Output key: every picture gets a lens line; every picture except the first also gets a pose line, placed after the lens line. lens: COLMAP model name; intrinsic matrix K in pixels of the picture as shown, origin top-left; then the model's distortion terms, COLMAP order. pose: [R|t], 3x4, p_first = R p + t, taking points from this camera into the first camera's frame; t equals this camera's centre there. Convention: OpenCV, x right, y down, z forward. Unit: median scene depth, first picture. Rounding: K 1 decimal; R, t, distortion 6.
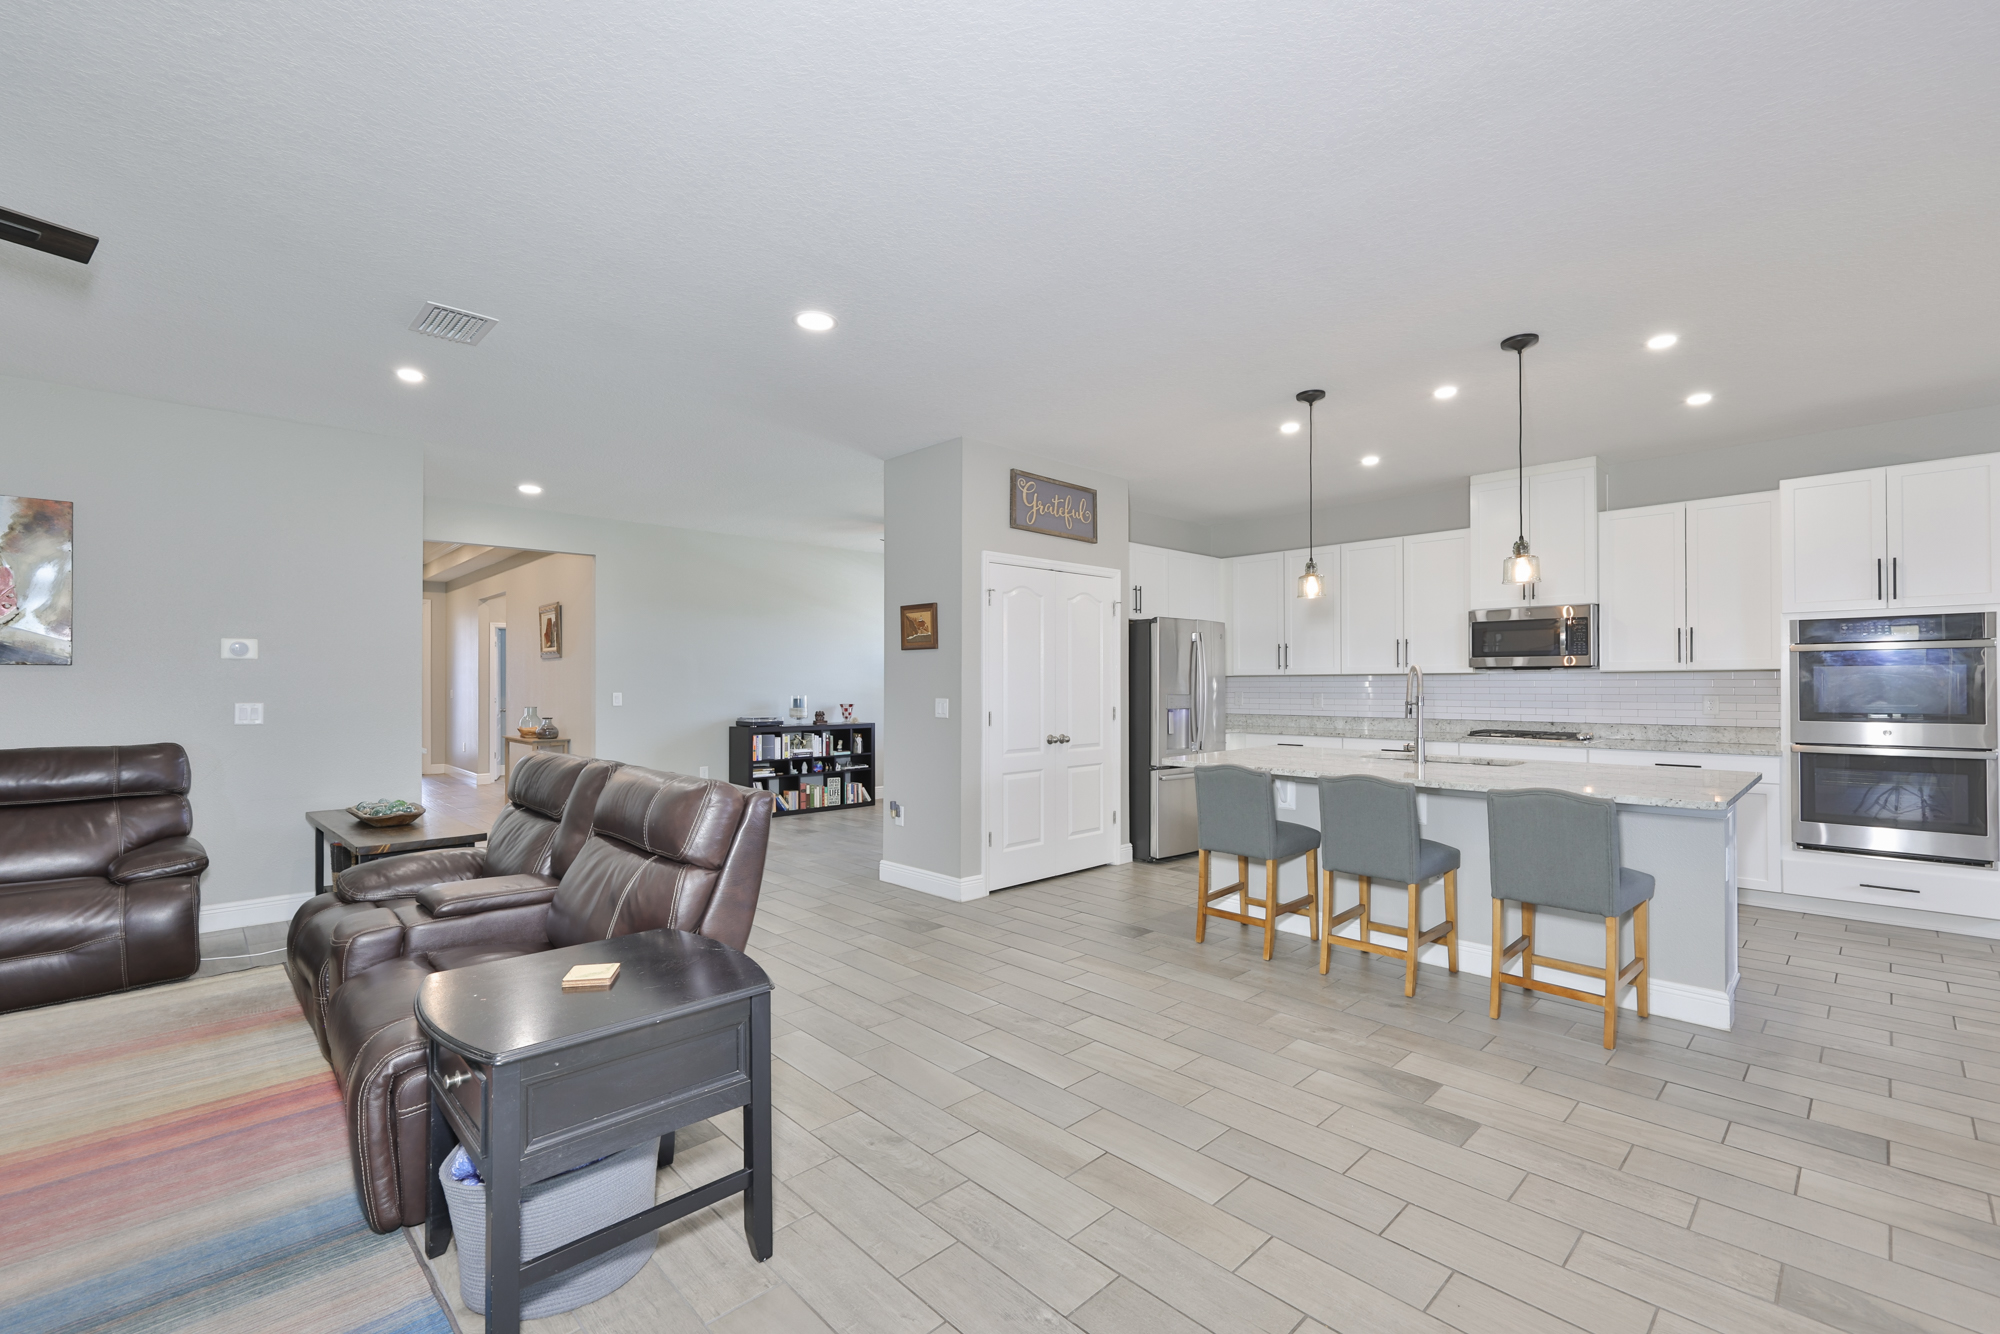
lens RADIAL K [[847.7, 0, 995.3], [0, 847.7, 683.7], [0, 0, 1]] dist [-0.003544, -0.000193]
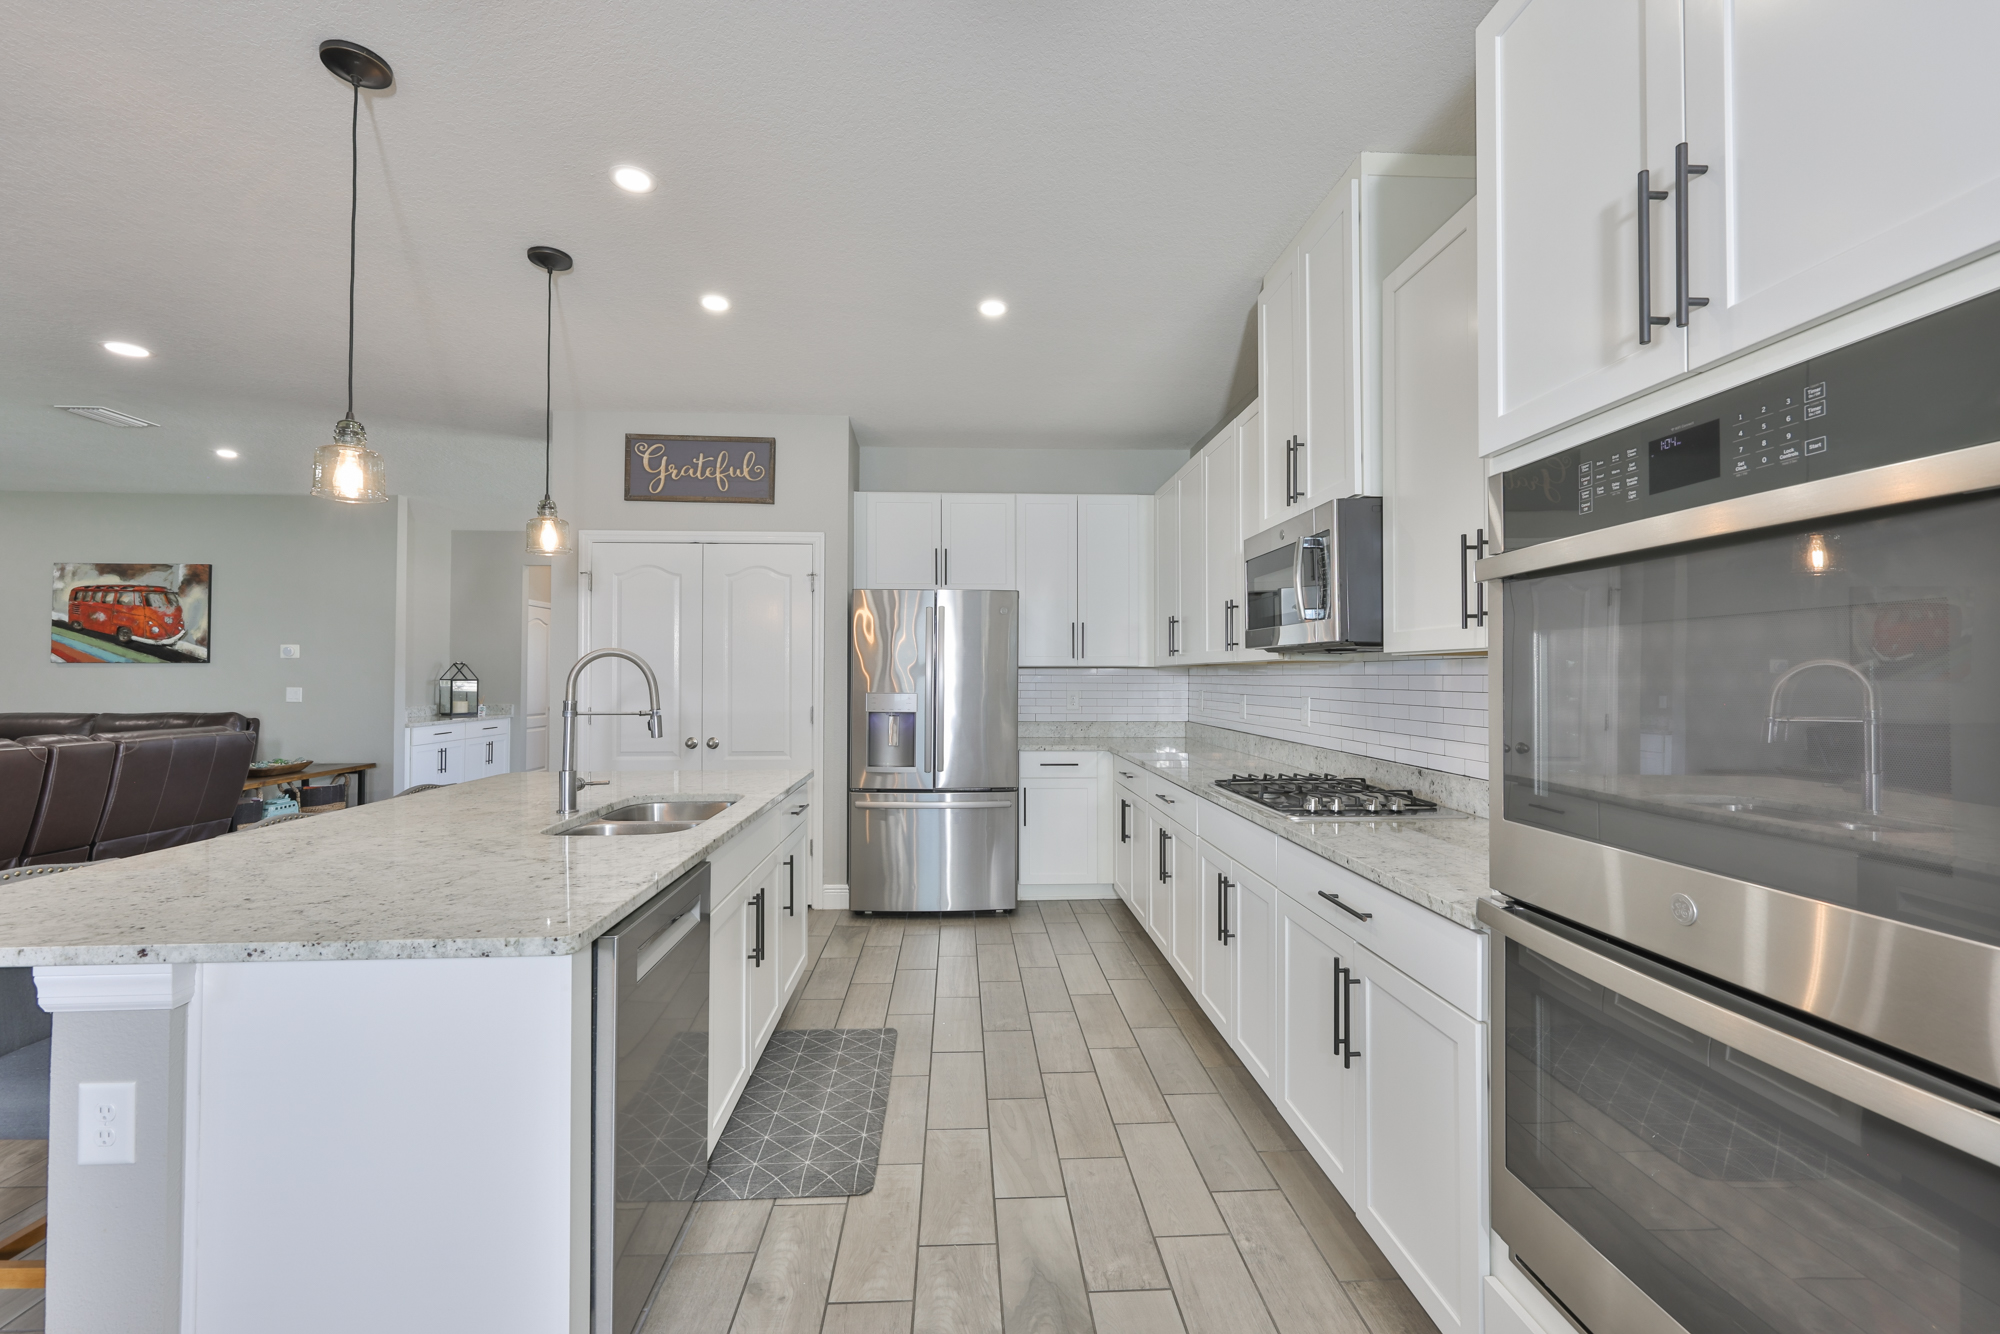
lens RADIAL K [[846.3, 0, 1003.5], [0, 846.3, 663.3], [0, 0, 1]] dist [0.001132, 0.000137]
pose [[0.757471, -0.005223, -0.652848, 0.837895], [-0.003332, 0.999924, -0.011866, -0.004732], [0.652860, 0.011164, 0.757396, 0.552299]]
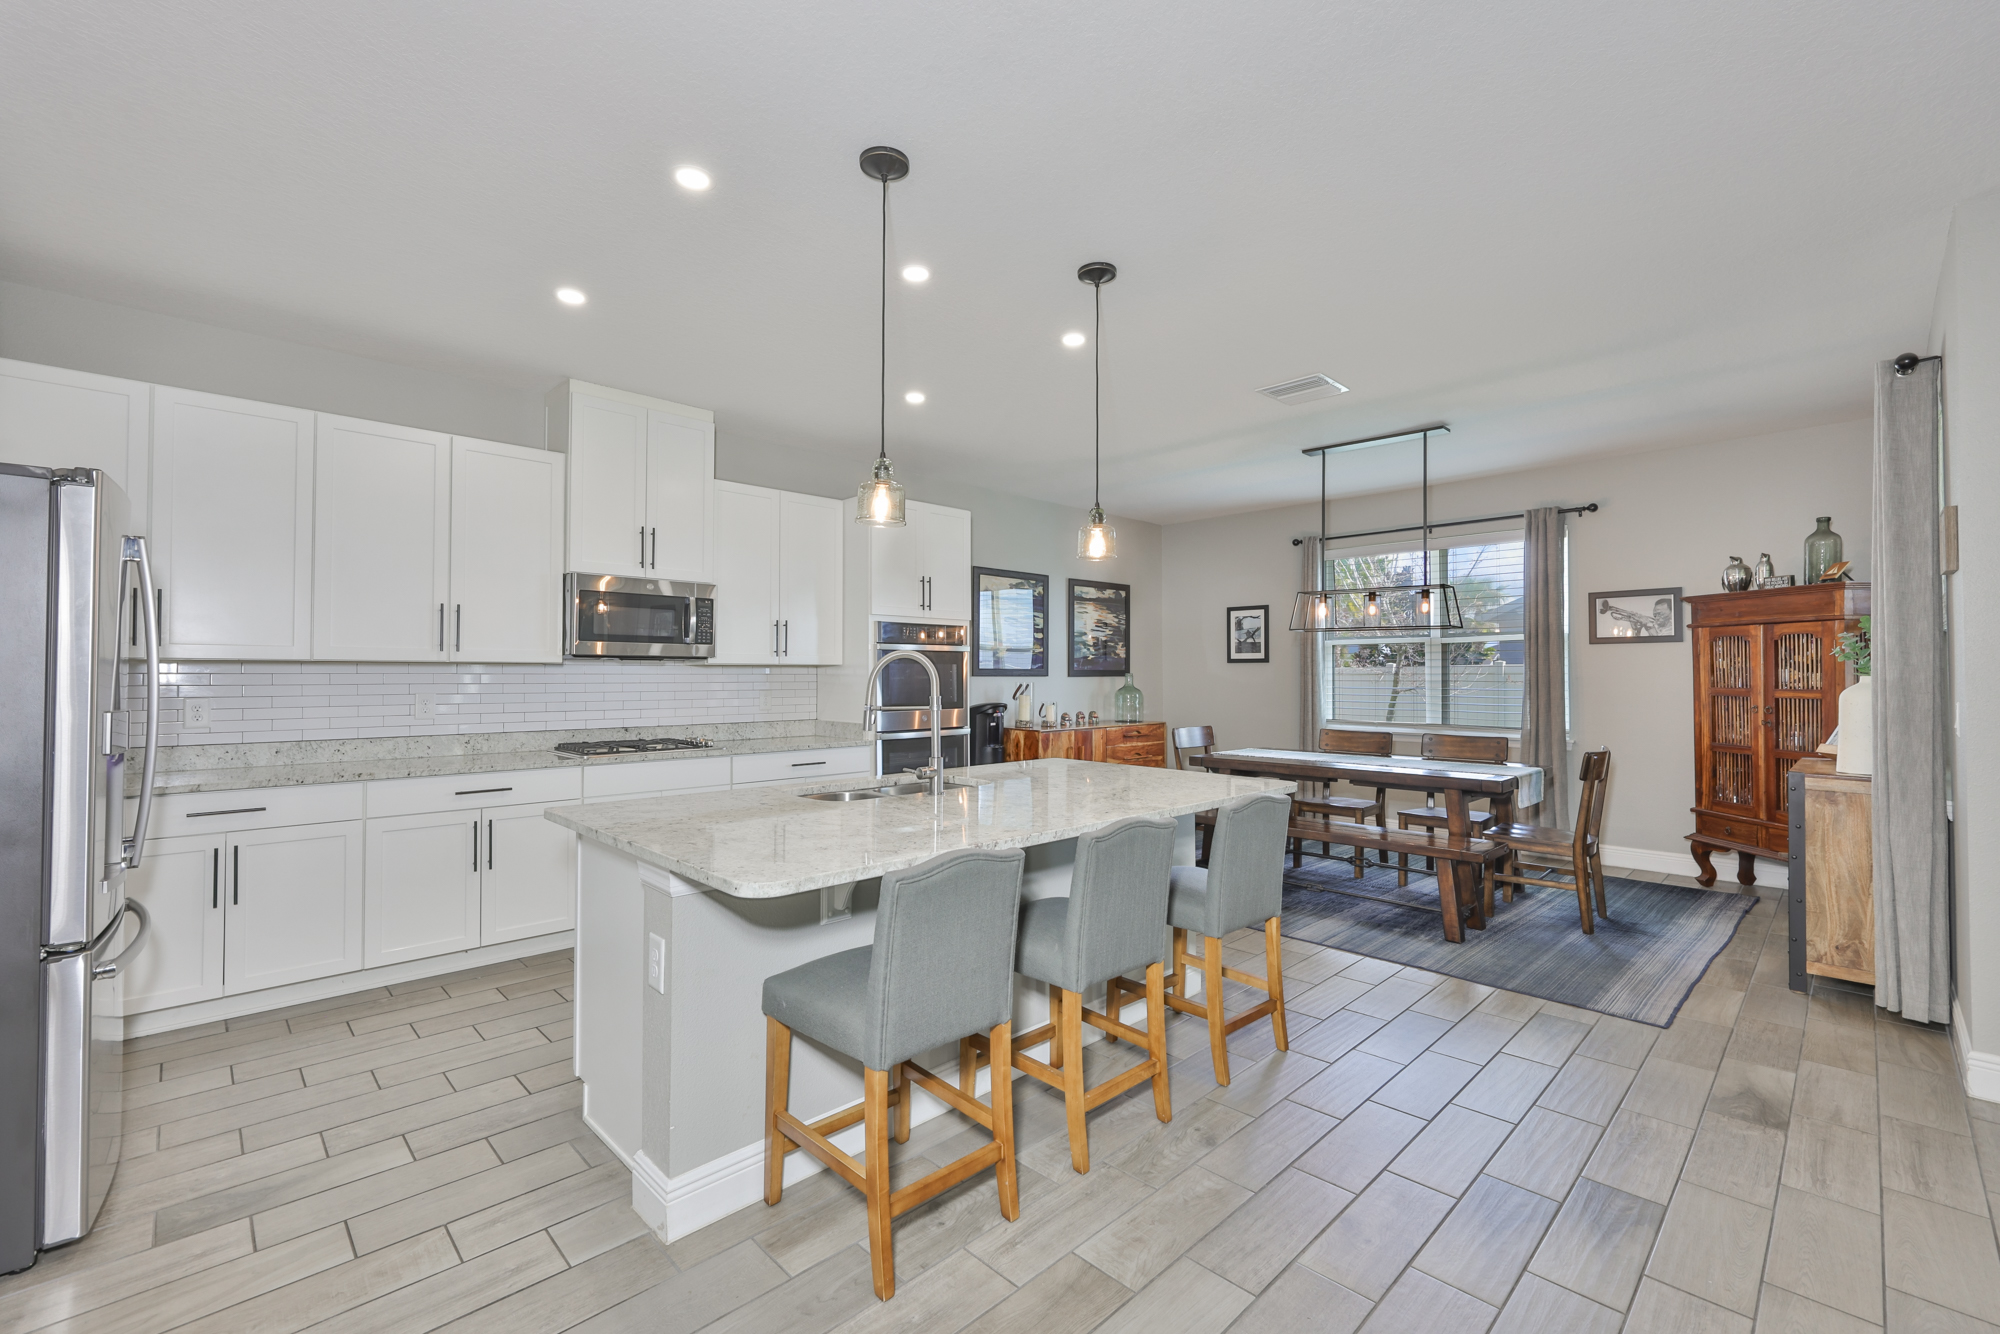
lens RADIAL K [[842.0, 0, 995.1], [0, 842.0, 662.6], [0, 0, 1]] dist [-0.002754, -0.000249]
pose [[-0.005910, 0.018823, 0.999805, -0.134991], [0.000695, 0.999823, -0.018820, 0.000185], [-0.999982, 0.000584, -0.005922, 0.711105]]
